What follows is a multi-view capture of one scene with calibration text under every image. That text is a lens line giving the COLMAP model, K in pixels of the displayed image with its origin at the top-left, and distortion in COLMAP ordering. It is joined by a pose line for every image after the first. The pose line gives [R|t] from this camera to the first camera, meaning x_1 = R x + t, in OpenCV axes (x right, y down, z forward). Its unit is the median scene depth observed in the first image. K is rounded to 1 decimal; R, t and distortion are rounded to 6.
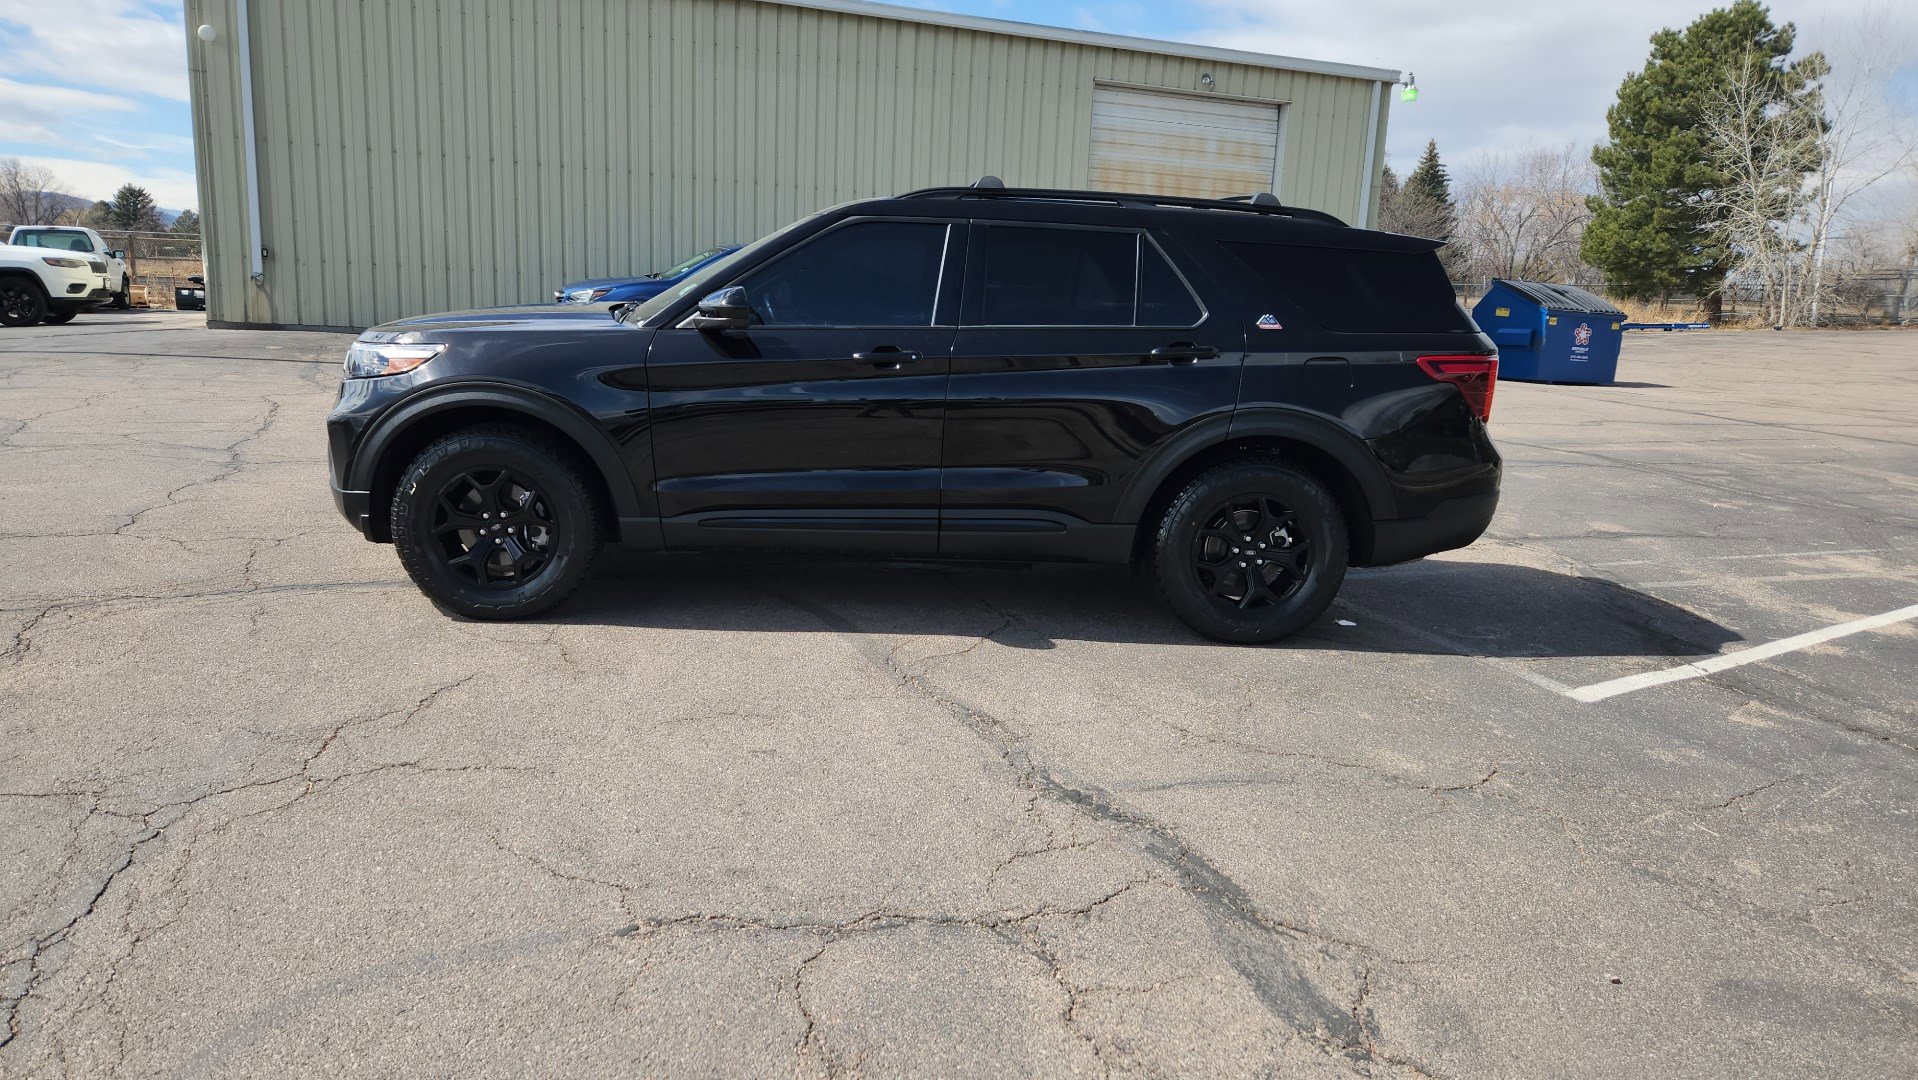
lens RADIAL K [[1274.1, 0, 920.9], [0, 1274.1, 551.5], [0, 0, 1]] dist [0.072512, -0.058184]
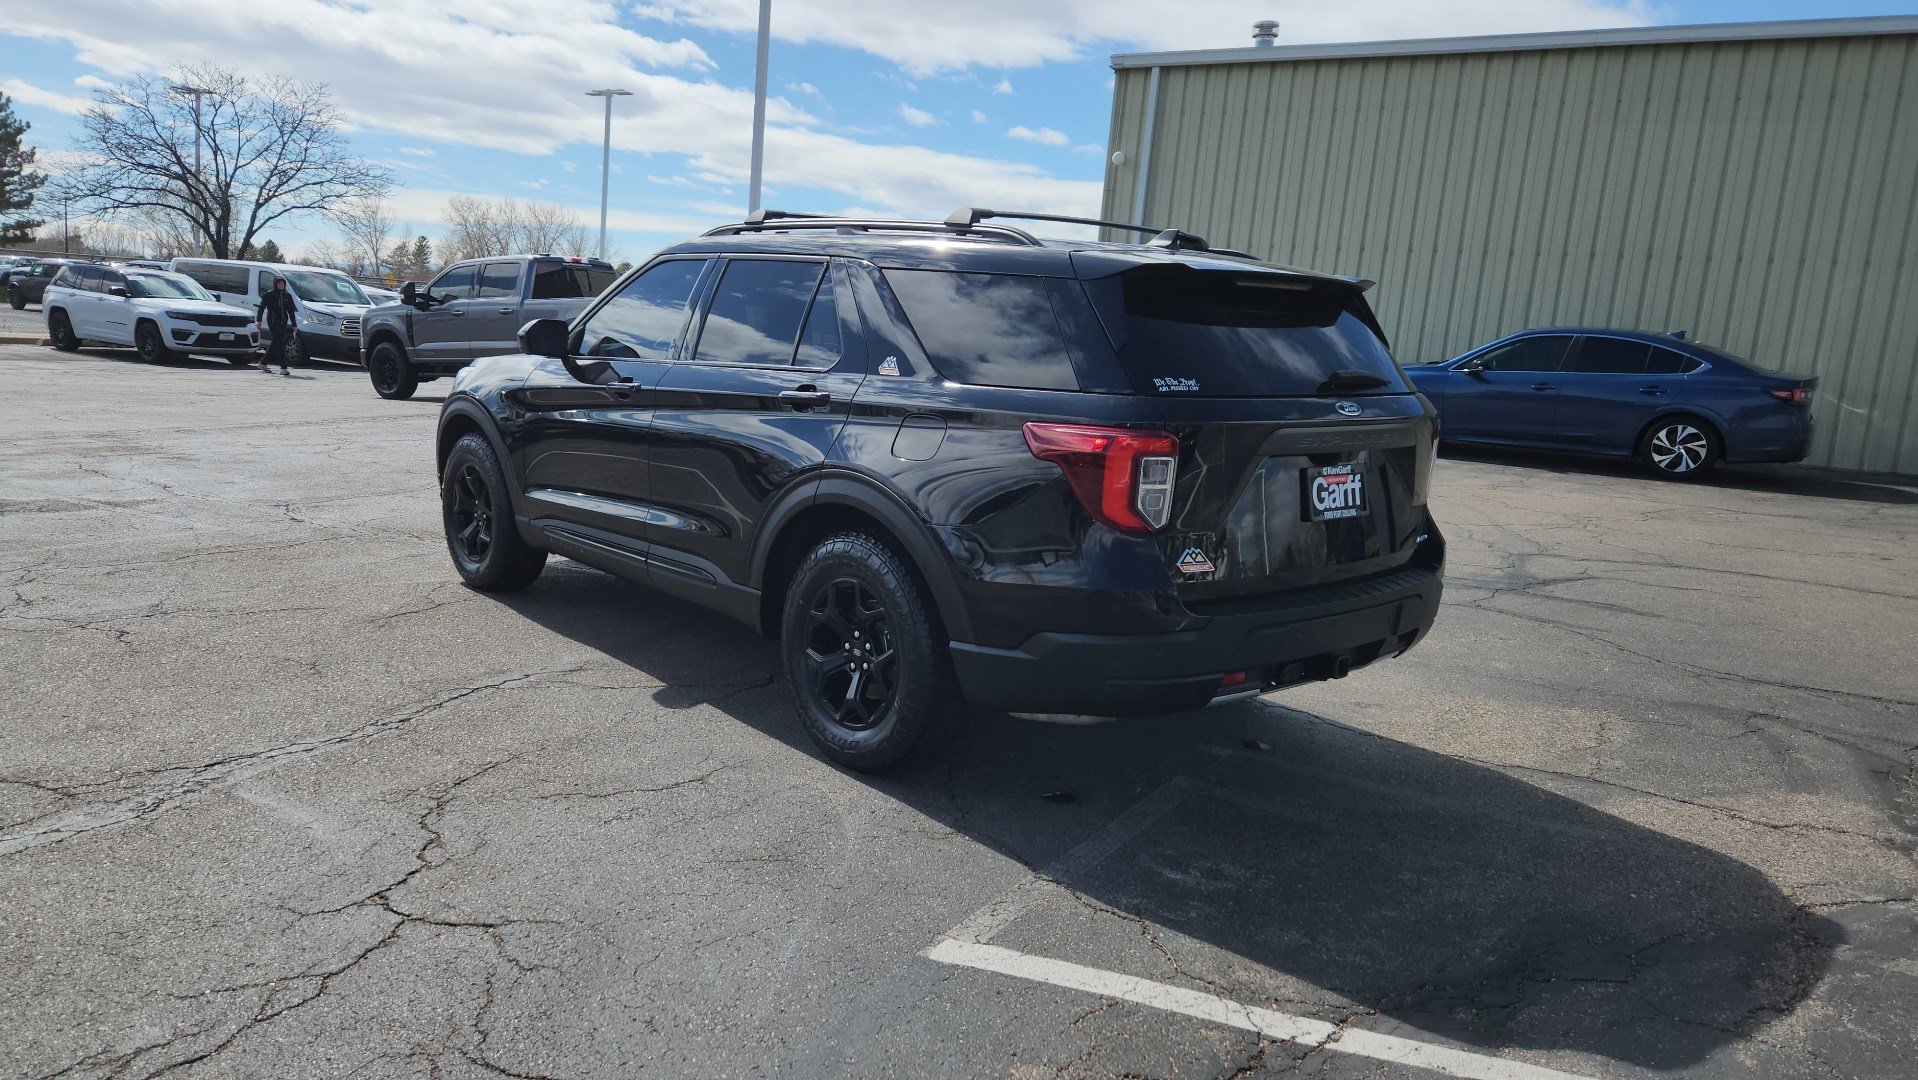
lens RADIAL K [[1276.6, 0, 922.2], [0, 1276.6, 533.0], [0, 0, 1]] dist [0.080386, -0.070243]
pose [[0.629147, 0.121578, -0.767719, 0.864830], [-0.192940, 0.981207, -0.002729, -0.075660], [0.752960, 0.149841, 0.640780, 0.501910]]
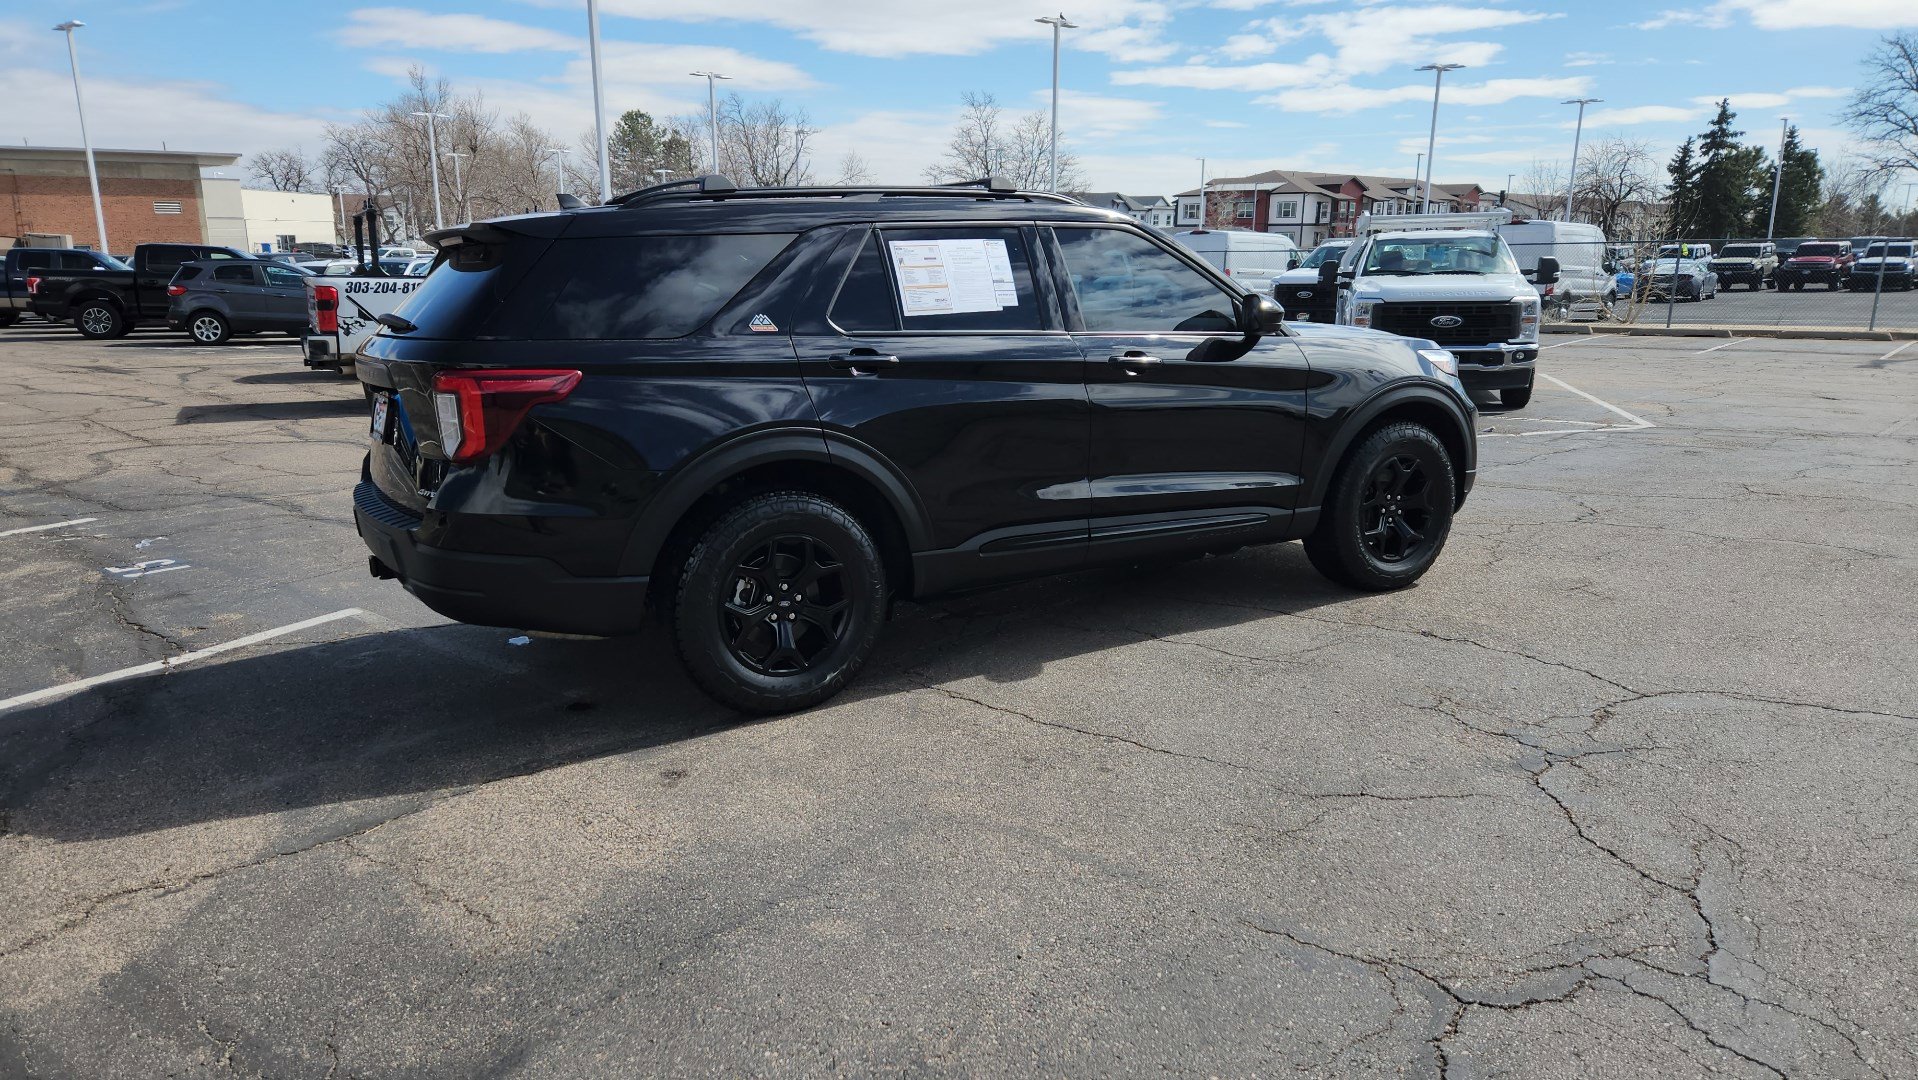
lens RADIAL K [[1276.1, 0, 932.6], [0, 1276.1, 544.2], [0, 0, 1]] dist [0.074556, -0.059481]
pose [[-0.878456, 0.070009, -0.472667, 0.543390], [-0.120894, 0.924458, 0.361610, -0.418733], [0.462277, 0.374801, -0.803632, 2.013615]]
